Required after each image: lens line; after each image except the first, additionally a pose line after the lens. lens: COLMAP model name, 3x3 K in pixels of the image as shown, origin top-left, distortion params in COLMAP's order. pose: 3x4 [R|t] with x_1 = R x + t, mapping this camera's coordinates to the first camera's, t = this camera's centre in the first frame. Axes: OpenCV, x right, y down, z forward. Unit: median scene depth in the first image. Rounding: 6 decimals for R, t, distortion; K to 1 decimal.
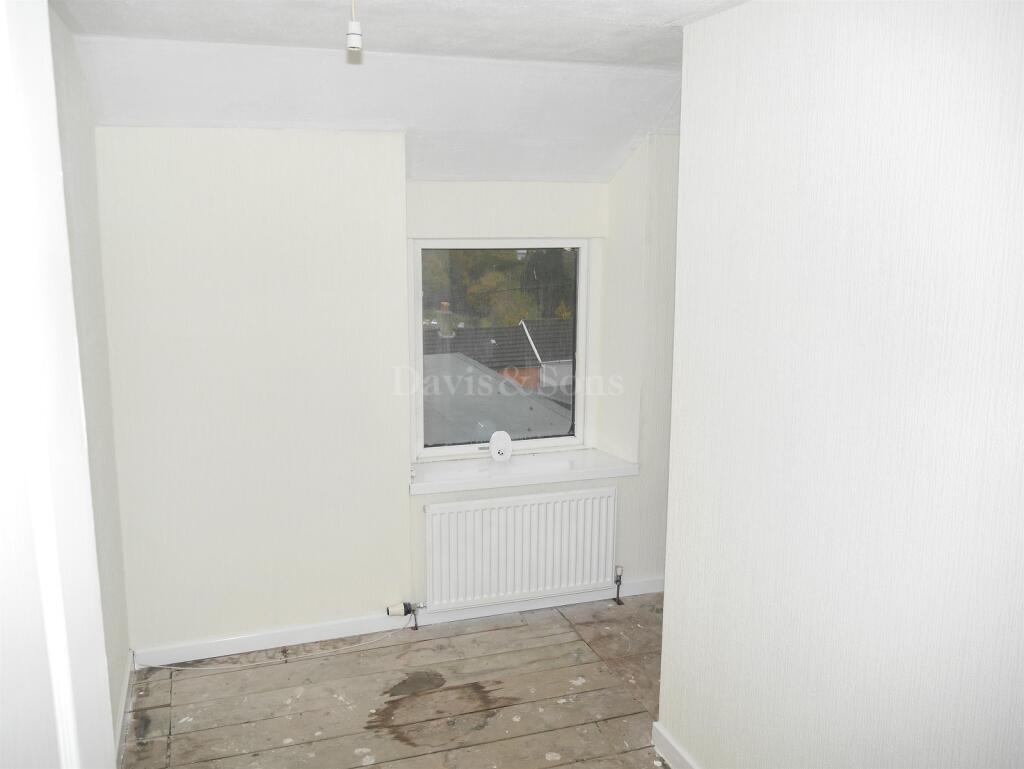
lens RADIAL K [[854.5, 0, 508.8], [0, 854.5, 383.1], [0, 0, 1]] dist [-0.018932, 0.001562]
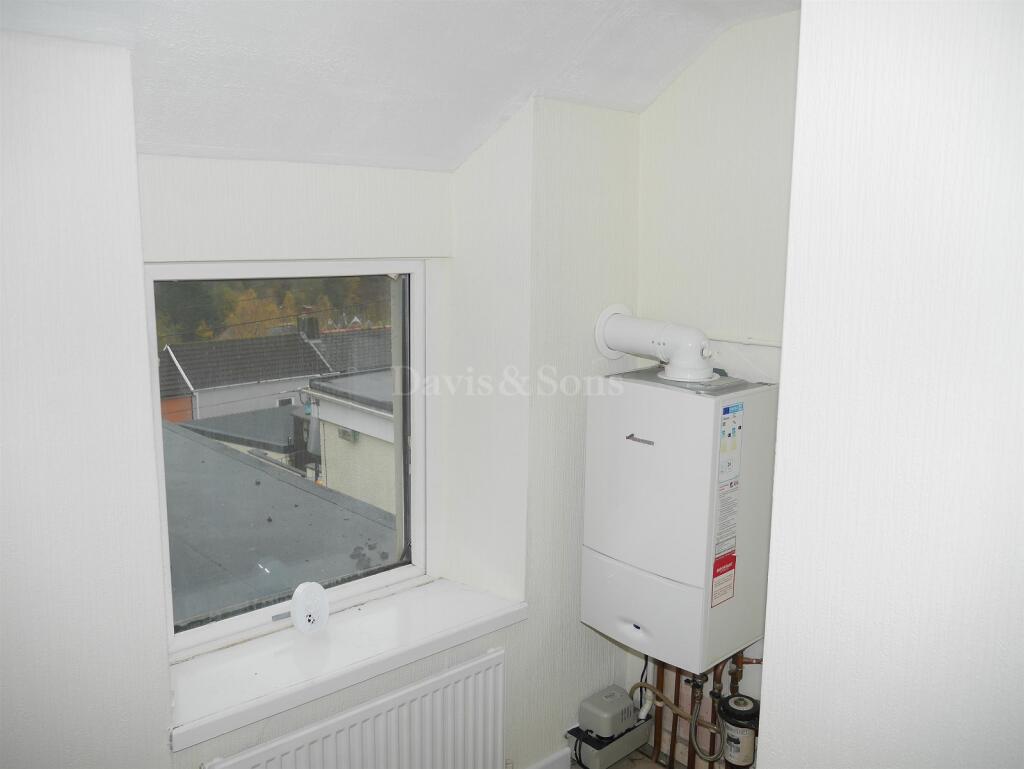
lens RADIAL K [[854.5, 0, 508.8], [0, 854.5, 383.1], [0, 0, 1]] dist [-0.018932, 0.001562]
pose [[0.917048, -0.063680, 0.393659, -0.101073], [0.070065, 0.997541, -0.001852, -0.068117], [-0.392573, 0.029280, 0.919255, 0.373810]]
